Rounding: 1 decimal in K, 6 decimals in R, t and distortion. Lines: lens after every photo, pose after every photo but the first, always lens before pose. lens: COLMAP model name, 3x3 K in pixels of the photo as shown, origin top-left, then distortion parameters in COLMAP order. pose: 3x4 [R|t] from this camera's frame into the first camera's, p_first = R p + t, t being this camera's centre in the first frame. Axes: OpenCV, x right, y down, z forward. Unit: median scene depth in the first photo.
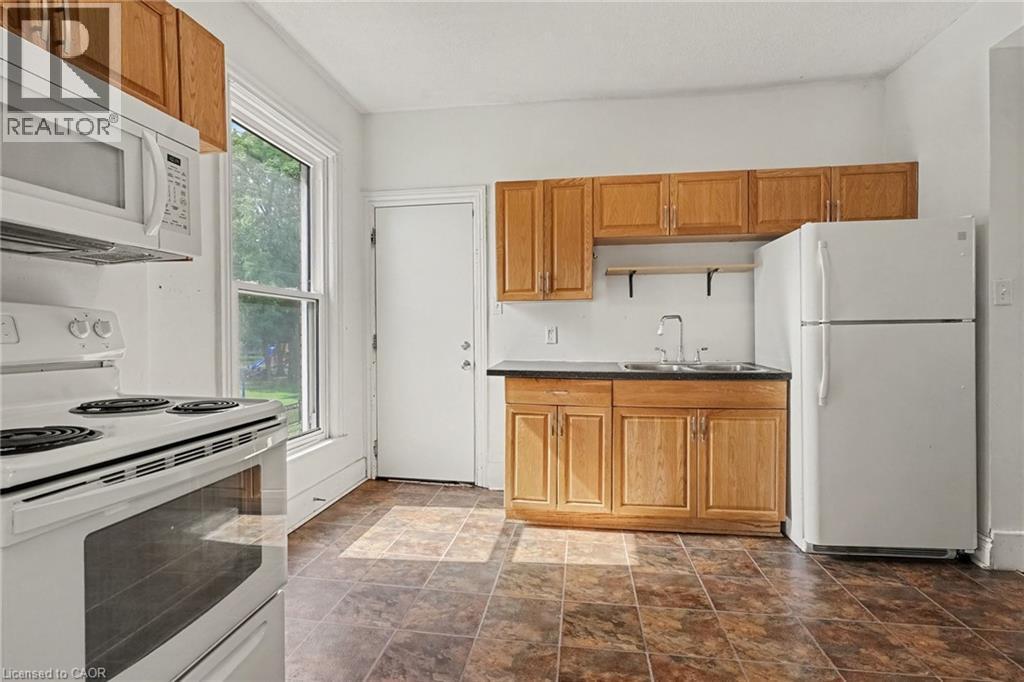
lens RADIAL K [[493.2, 0, 512.6], [0, 493.2, 342.8], [0, 0, 1]] dist [-0.001147, 0.000209]
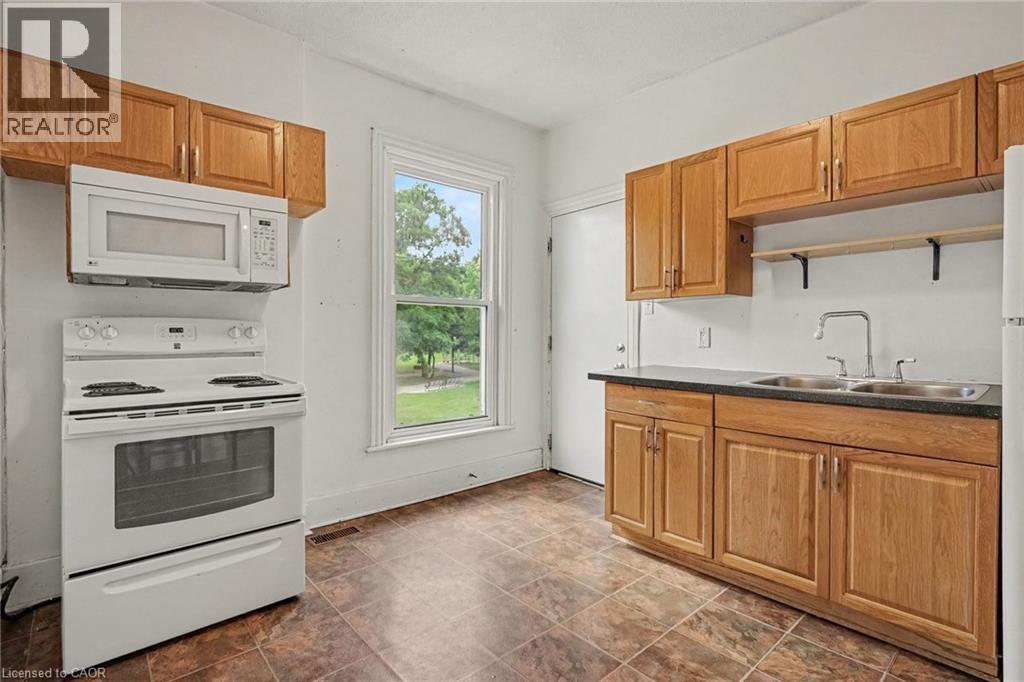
lens RADIAL K [[493.2, 0, 513.6], [0, 493.2, 335.2], [0, 0, 1]] dist [-0.001147, 0.000209]
pose [[0.765798, 0.005562, -0.643057, 0.457685], [-0.014194, 0.999865, -0.008256, -0.009030], [0.642924, 0.015450, 0.765774, 0.163864]]
